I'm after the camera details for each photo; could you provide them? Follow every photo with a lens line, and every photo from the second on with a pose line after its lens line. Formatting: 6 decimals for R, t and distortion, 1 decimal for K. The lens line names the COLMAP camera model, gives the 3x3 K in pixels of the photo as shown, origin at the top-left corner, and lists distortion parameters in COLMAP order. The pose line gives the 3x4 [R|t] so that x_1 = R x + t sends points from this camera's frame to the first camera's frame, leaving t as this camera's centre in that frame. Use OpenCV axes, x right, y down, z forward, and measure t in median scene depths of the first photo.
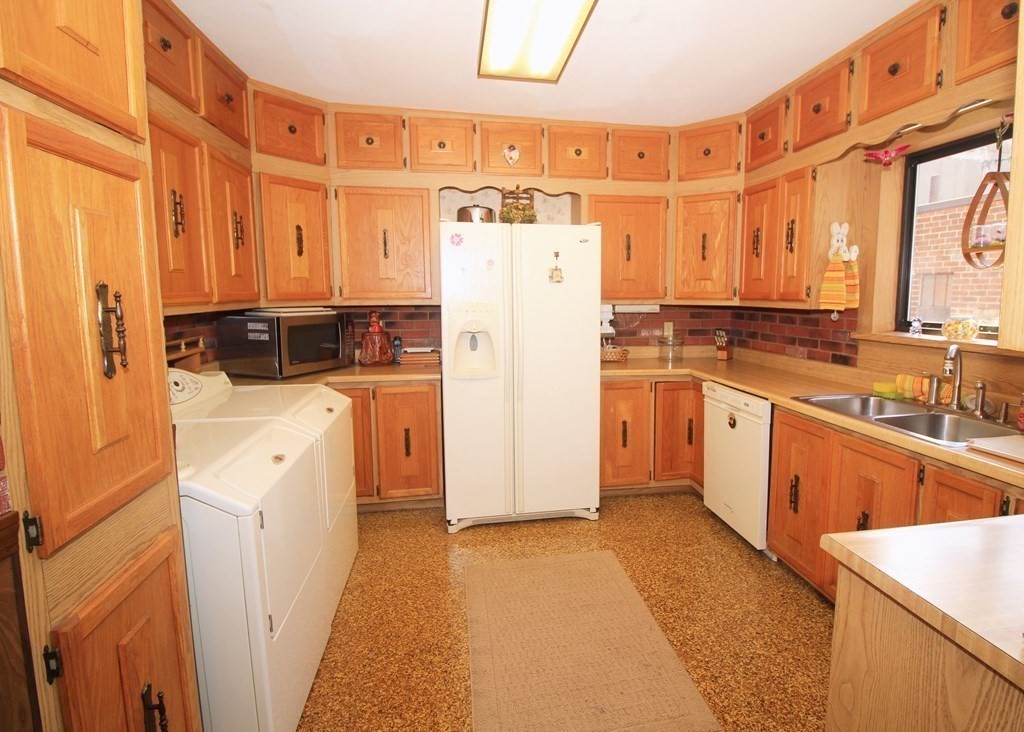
lens RADIAL K [[517.4, 0, 557.4], [0, 517.4, 355.3], [0, 0, 1]] dist [0.001298, -0.014025]
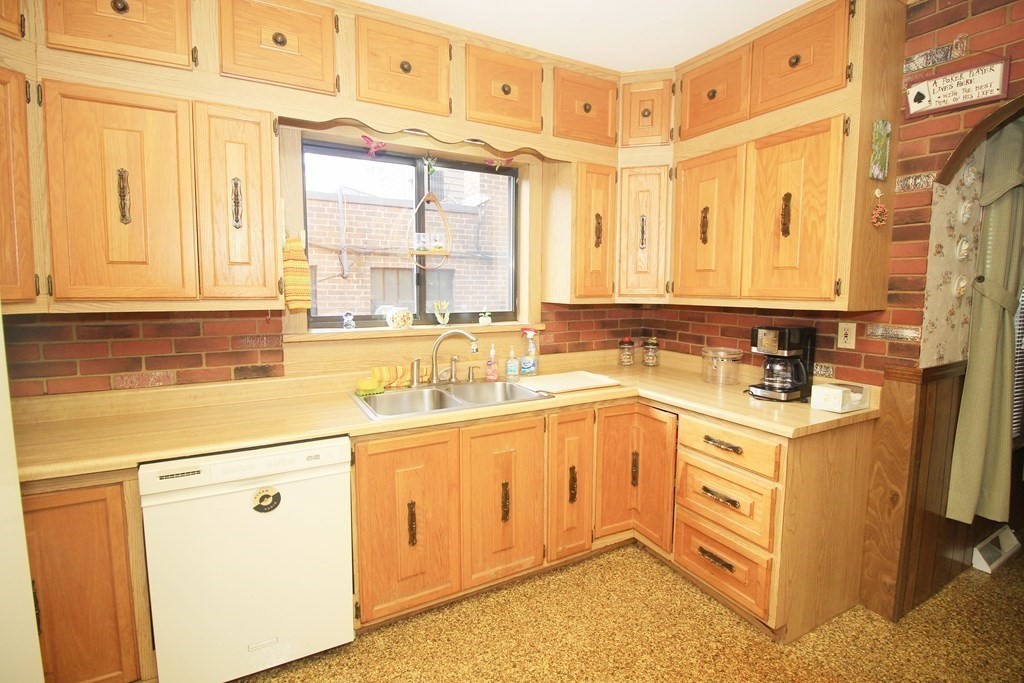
lens RADIAL K [[453.4, 0, 509.5], [0, 453.4, 330.0], [0, 0, 1]] dist [-0.055023, -0.000066]
pose [[-0.294118, -0.082278, 0.952221, -0.195281], [0.110874, 0.986624, 0.119497, -0.088295], [-0.949316, 0.140723, -0.281062, 0.776950]]
